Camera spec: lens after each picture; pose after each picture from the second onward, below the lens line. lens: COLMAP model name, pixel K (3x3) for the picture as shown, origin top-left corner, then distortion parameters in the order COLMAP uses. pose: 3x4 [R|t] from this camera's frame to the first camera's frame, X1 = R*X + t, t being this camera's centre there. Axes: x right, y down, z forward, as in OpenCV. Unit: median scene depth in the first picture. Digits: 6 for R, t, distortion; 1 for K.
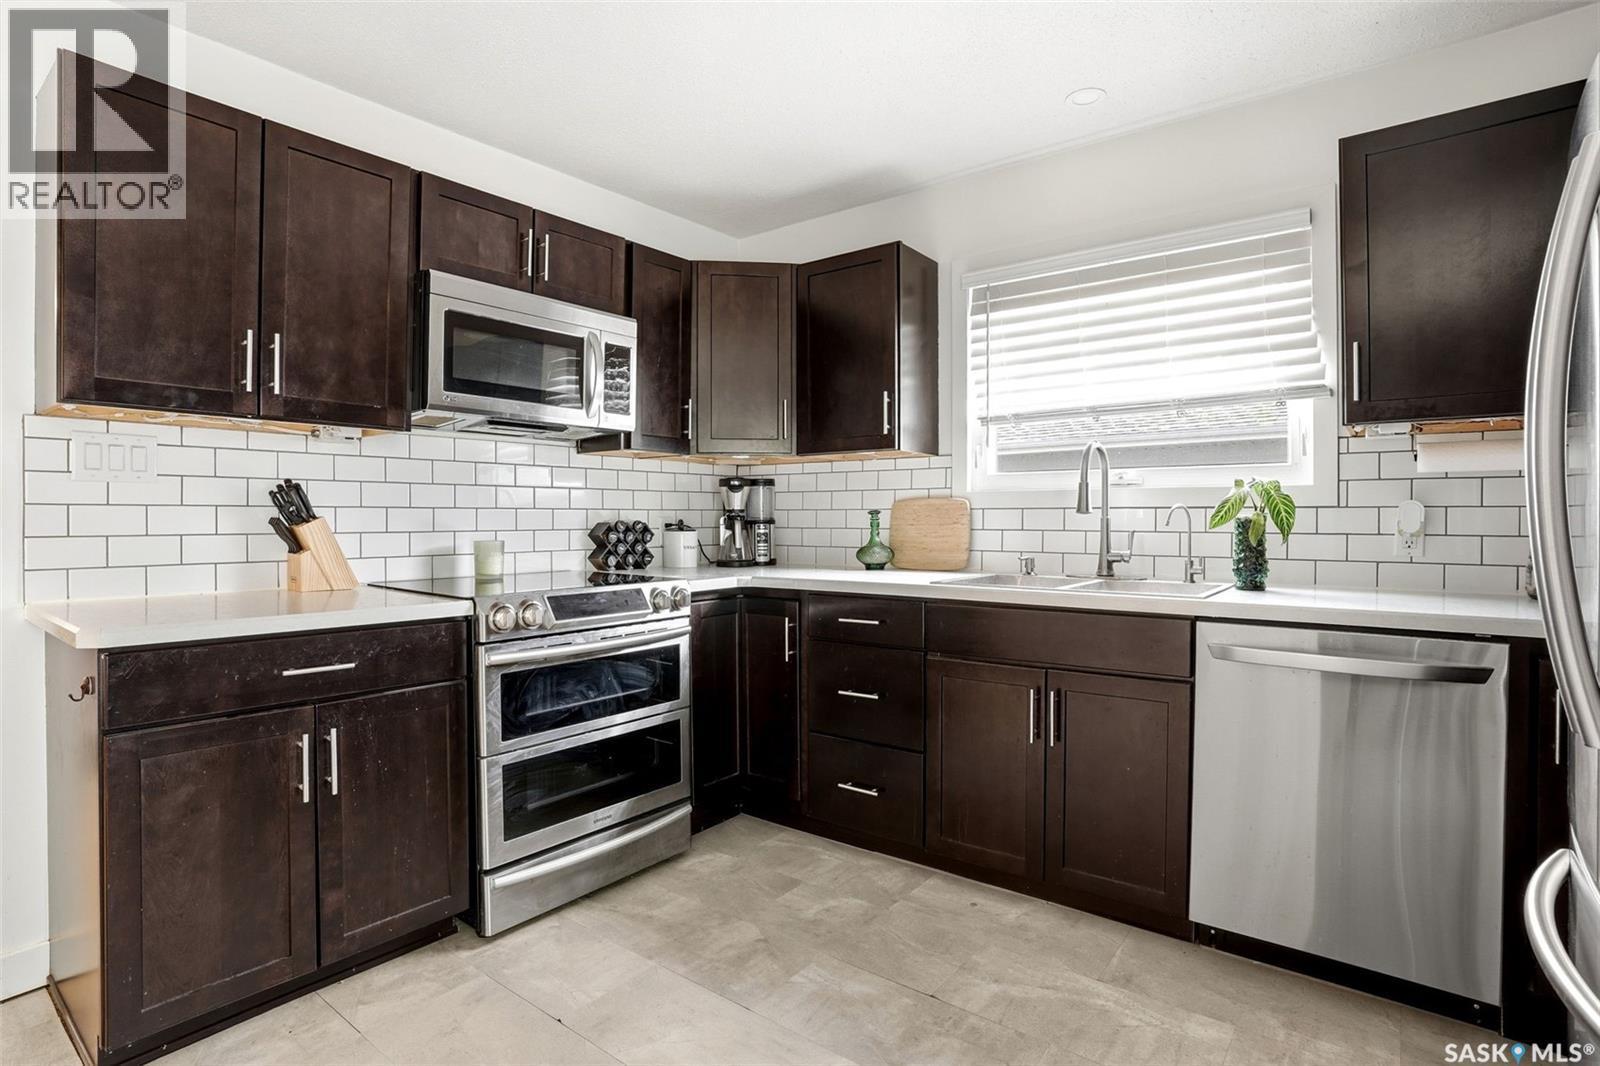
lens RADIAL K [[822.9, 0, 788.7], [0, 822.9, 528.2], [0, 0, 1]] dist [-0.075367, 0.042239]
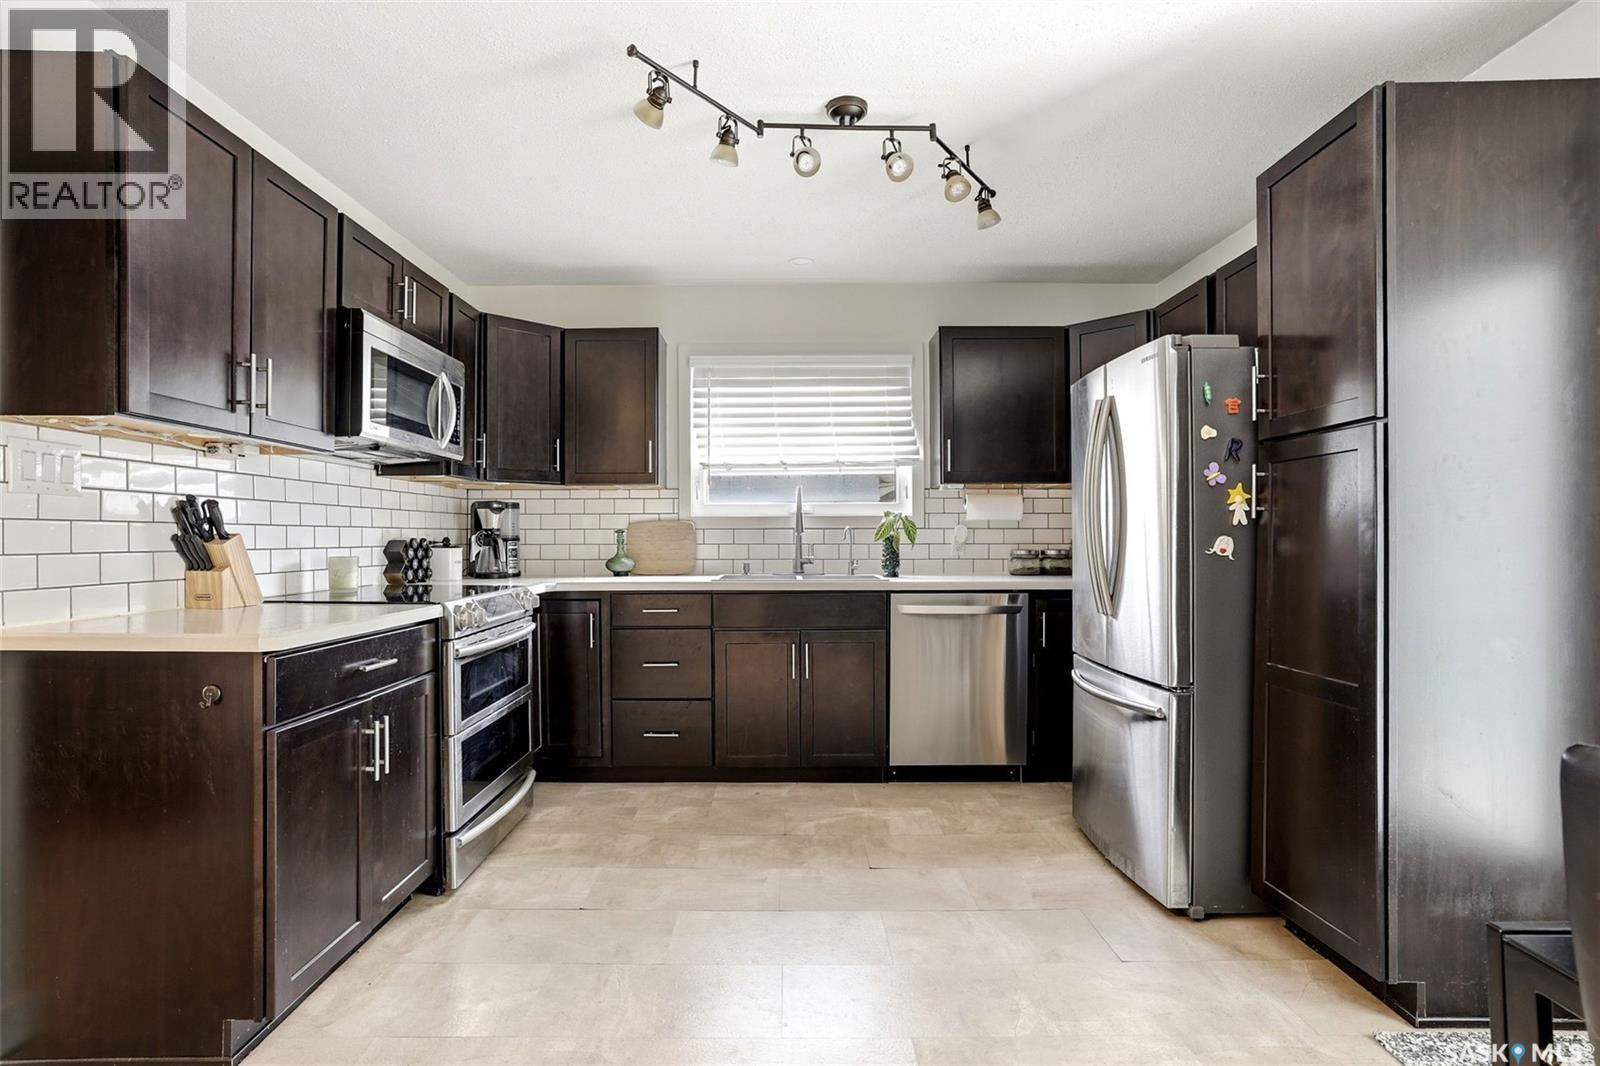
lens RADIAL K [[819.3, 0, 775.5], [0, 819.3, 551.3], [0, 0, 1]] dist [-0.034583, 0.041825]
pose [[0.790382, -0.012440, 0.612488, -0.659967], [0.010580, 0.999922, 0.006656, 0.008103], [-0.612523, 0.001219, 0.790452, -0.213644]]
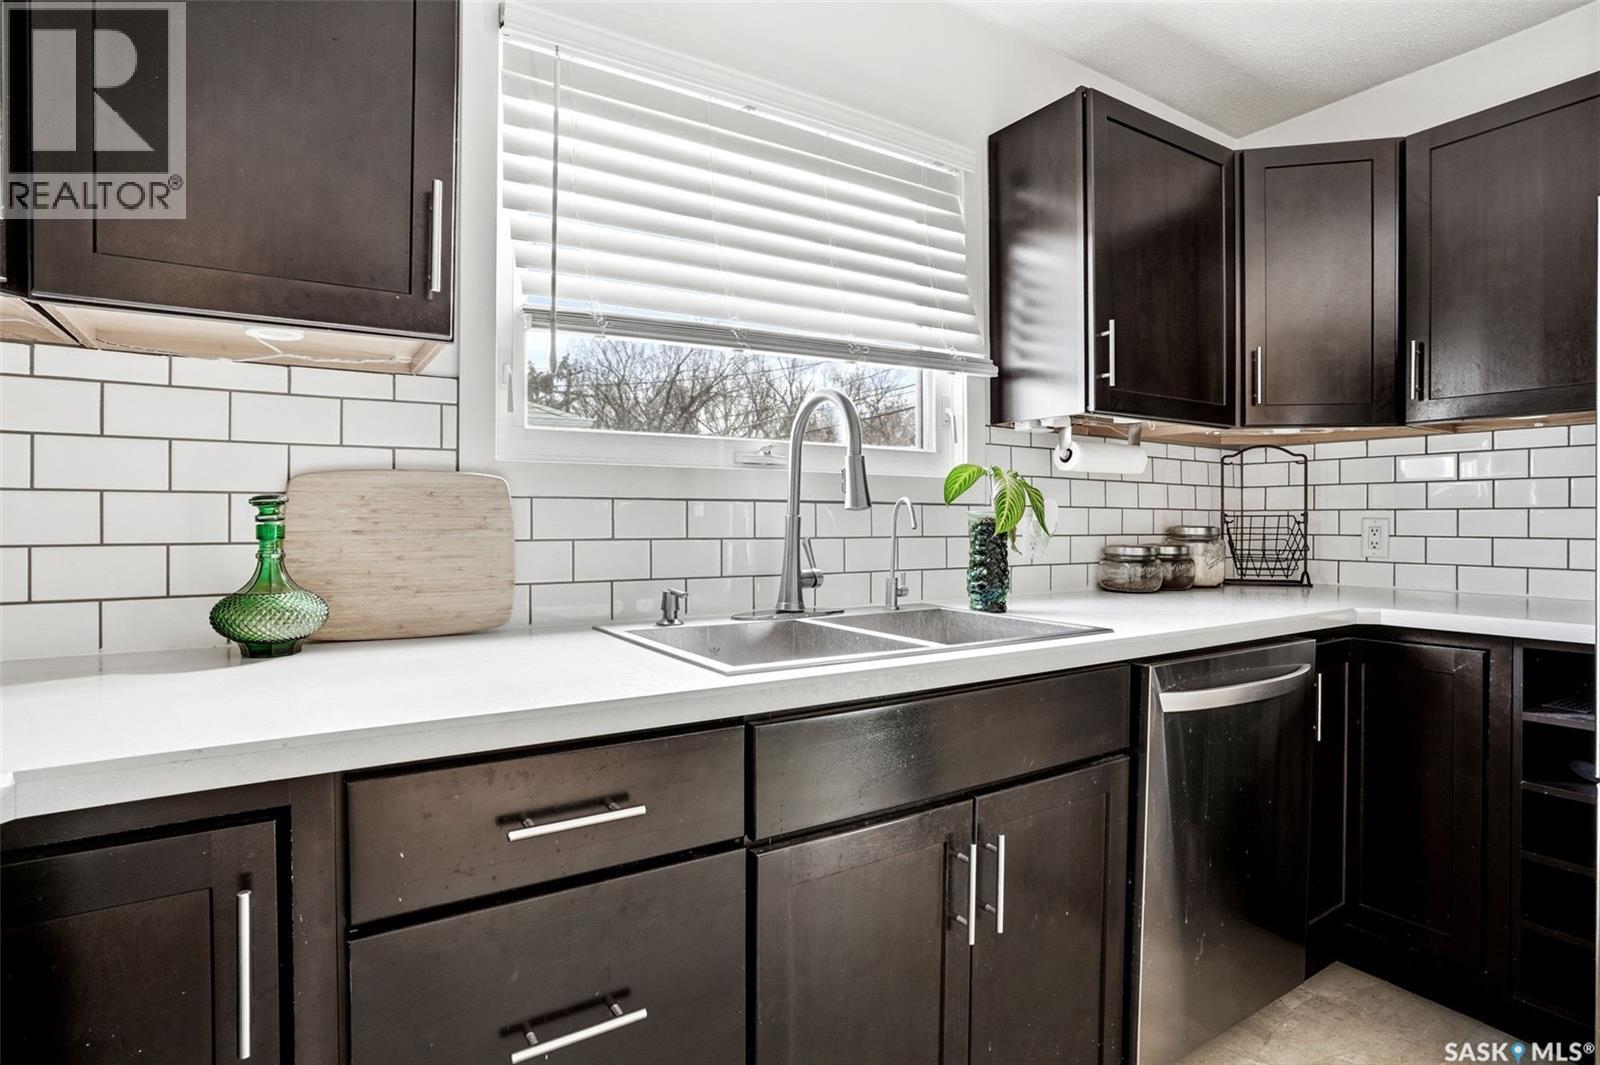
lens RADIAL K [[822.9, 0, 788.7], [0, 822.9, 527.7], [0, 0, 1]] dist [-0.075367, 0.042239]
pose [[0.318718, -0.010606, 0.947790, -0.222241], [0.007949, 0.999932, 0.008517, -0.011076], [-0.947816, 0.004819, 0.318780, 0.900720]]
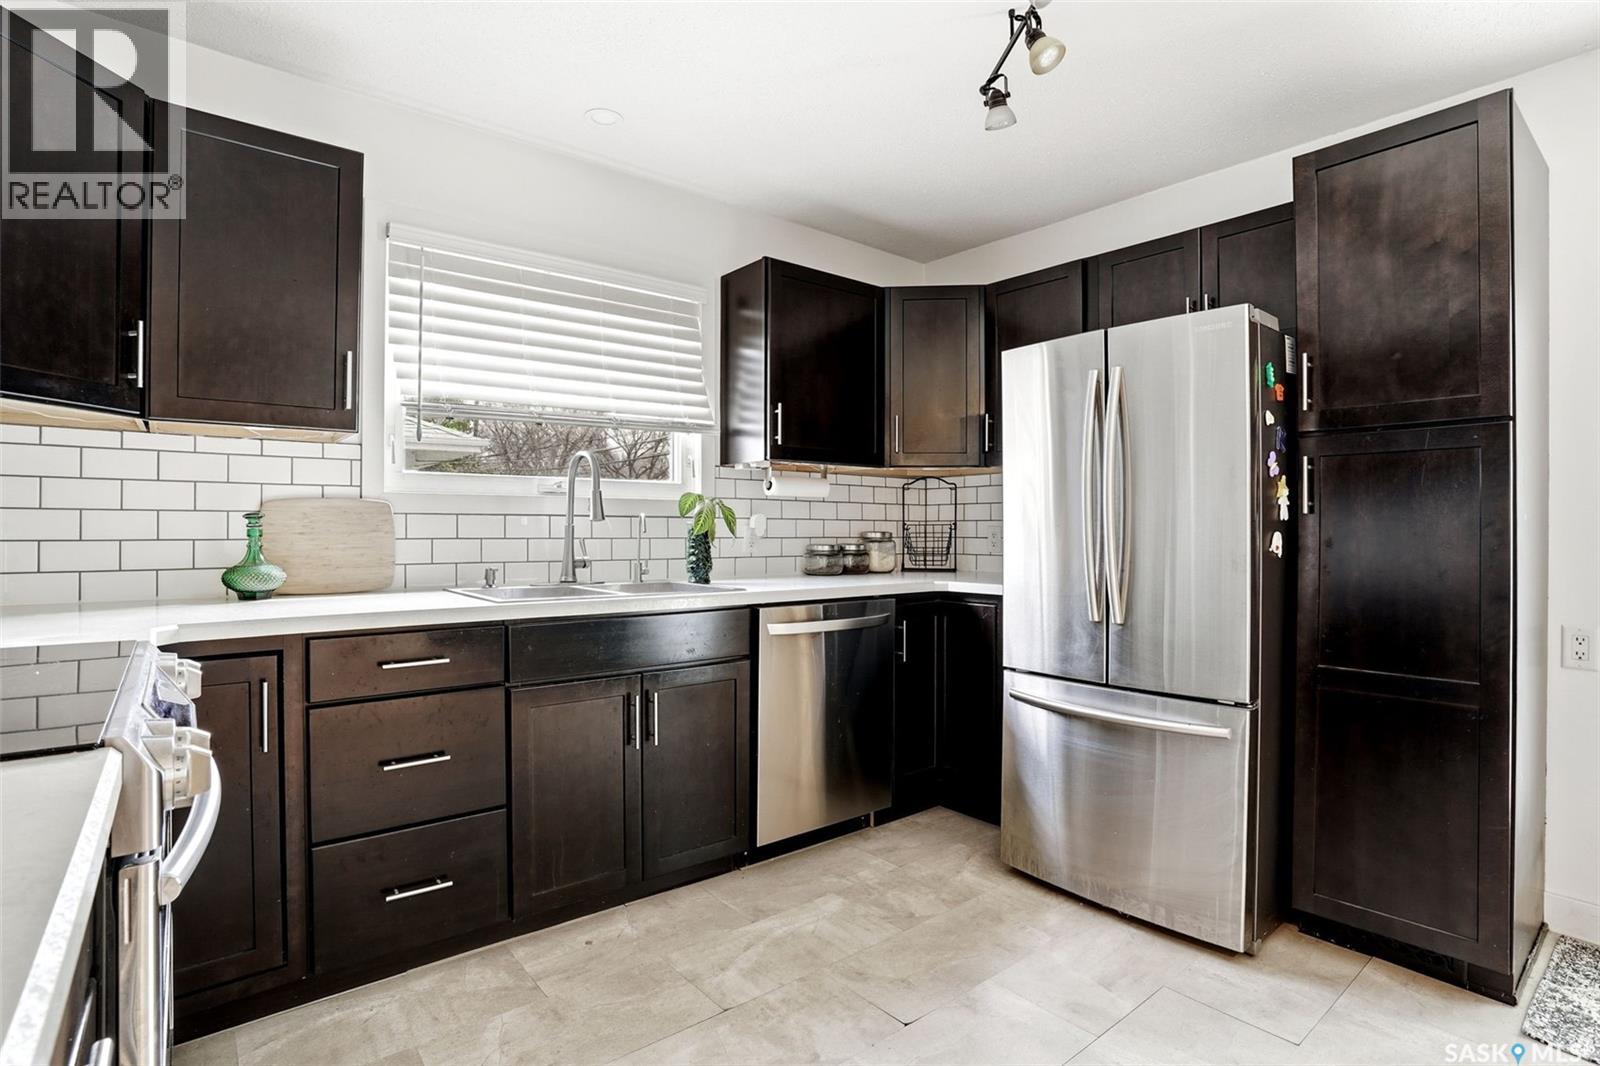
lens RADIAL K [[812.0, 0, 800.0], [0, 812.0, 533.0], [0, 0, 1]] dist [-0.091301, 0.054089]
pose [[0.207579, -0.005209, 0.978204, -0.601140], [0.008472, 0.999958, 0.003527, -0.004388], [-0.978182, 0.007556, 0.207614, 0.568752]]
